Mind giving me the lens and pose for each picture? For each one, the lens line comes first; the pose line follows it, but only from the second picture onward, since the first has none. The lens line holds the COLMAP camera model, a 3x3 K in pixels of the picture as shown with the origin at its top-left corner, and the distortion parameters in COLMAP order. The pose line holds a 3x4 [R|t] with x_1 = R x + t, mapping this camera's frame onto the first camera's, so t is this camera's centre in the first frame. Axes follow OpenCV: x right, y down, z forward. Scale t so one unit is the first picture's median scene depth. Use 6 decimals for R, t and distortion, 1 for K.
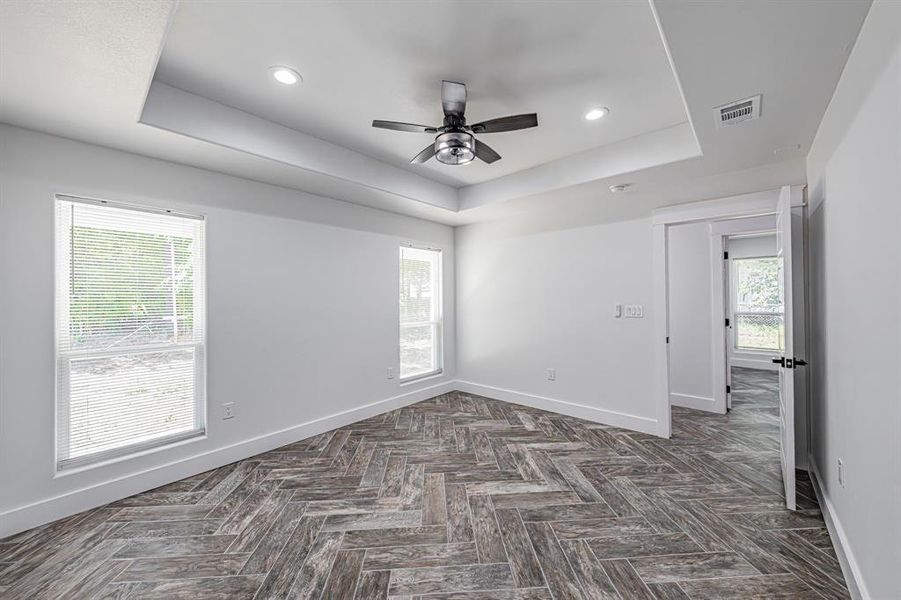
lens RADIAL K [[334.9, 0, 452.6], [0, 334.9, 292.6], [0, 0, 1]] dist [0.000005, 0.000080]
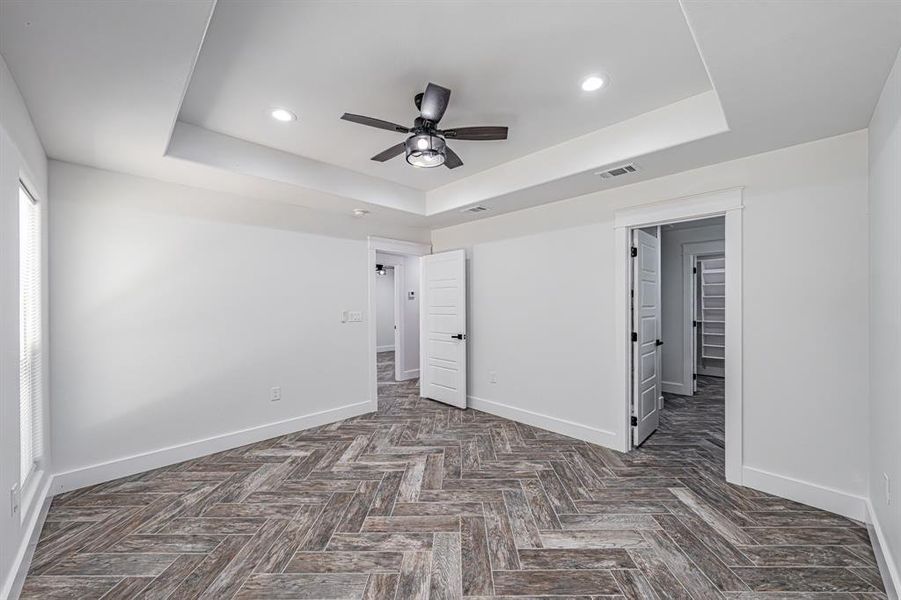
lens RADIAL K [[350.4, 0, 450.5], [0, 350.4, 300.0], [0, 0, 1]] dist [0.002179, 0.000552]
pose [[0.062690, 0.020218, 0.997828, -0.889667], [-0.007625, 0.999775, -0.019779, 0.025489], [-0.998004, -0.006368, 0.062830, 0.753769]]
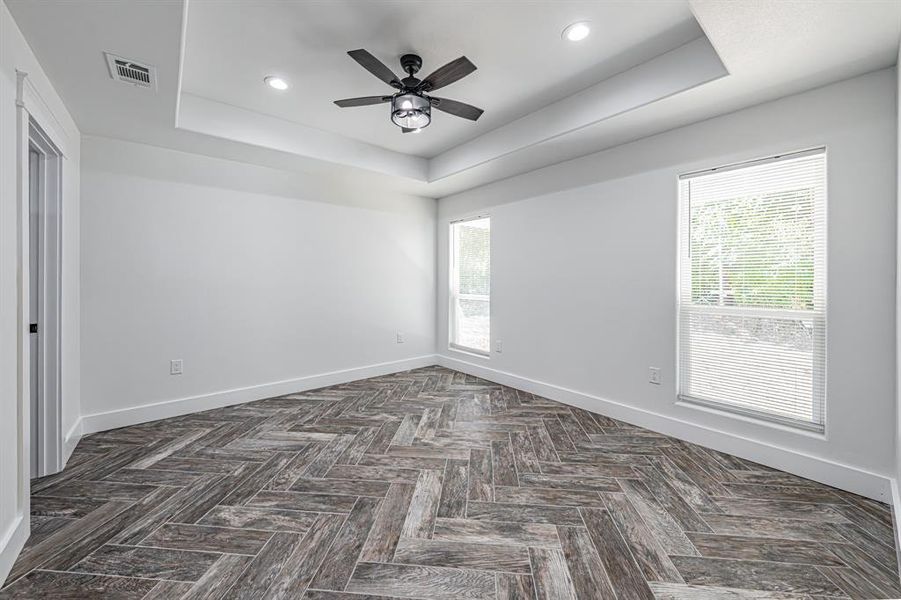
lens RADIAL K [[336.9, 0, 439.4], [0, 336.9, 279.1], [0, 0, 1]] dist [-0.001006, -0.000096]
pose [[-0.157387, 0.008421, -0.987501, 0.866298], [0.015669, 0.999859, 0.006029, 0.058209], [0.987413, -0.014524, -0.157497, 1.081314]]
